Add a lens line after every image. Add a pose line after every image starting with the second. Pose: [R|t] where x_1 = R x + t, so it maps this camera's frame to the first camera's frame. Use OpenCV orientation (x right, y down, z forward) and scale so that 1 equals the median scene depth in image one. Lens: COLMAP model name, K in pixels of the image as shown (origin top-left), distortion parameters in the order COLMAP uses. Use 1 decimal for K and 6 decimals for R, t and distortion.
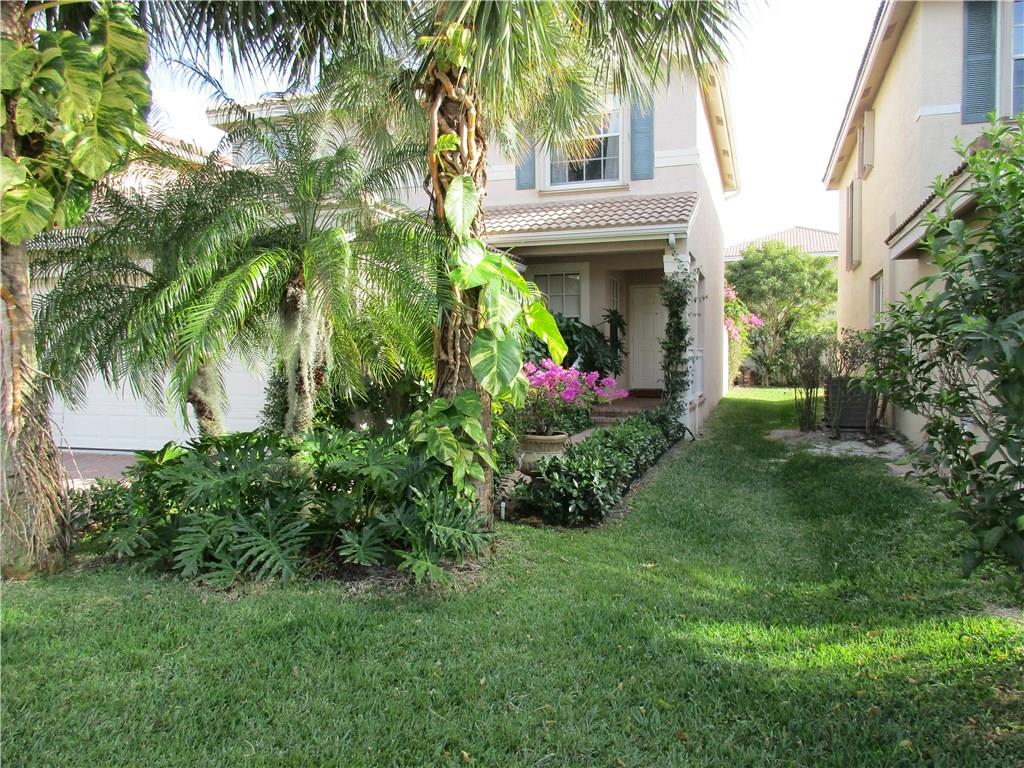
lens RADIAL K [[763.2, 0, 512.1], [0, 763.2, 383.5], [0, 0, 1]] dist [0.002530, -0.002809]
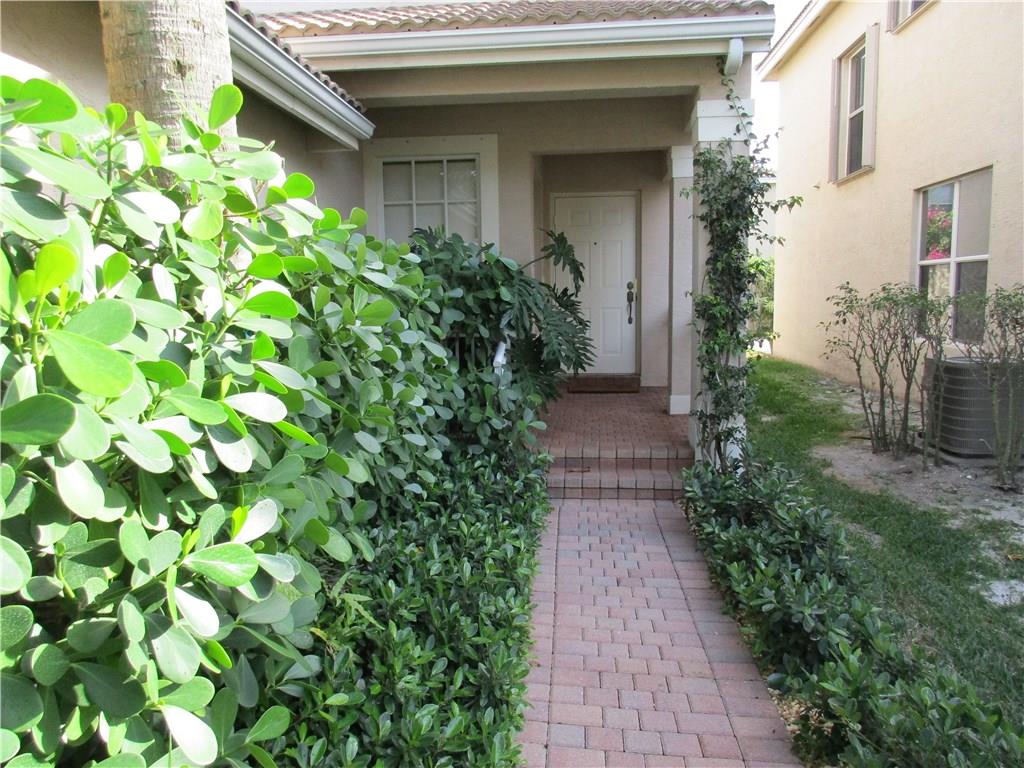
lens RADIAL K [[763.2, 0, 510.1], [0, 763.2, 385.0], [0, 0, 1]] dist [0.002530, -0.002809]
pose [[0.973585, -0.034452, 0.225711, -0.007930], [0.016240, 0.996495, 0.082055, -0.044727], [-0.227747, -0.076222, 0.970732, 0.590302]]
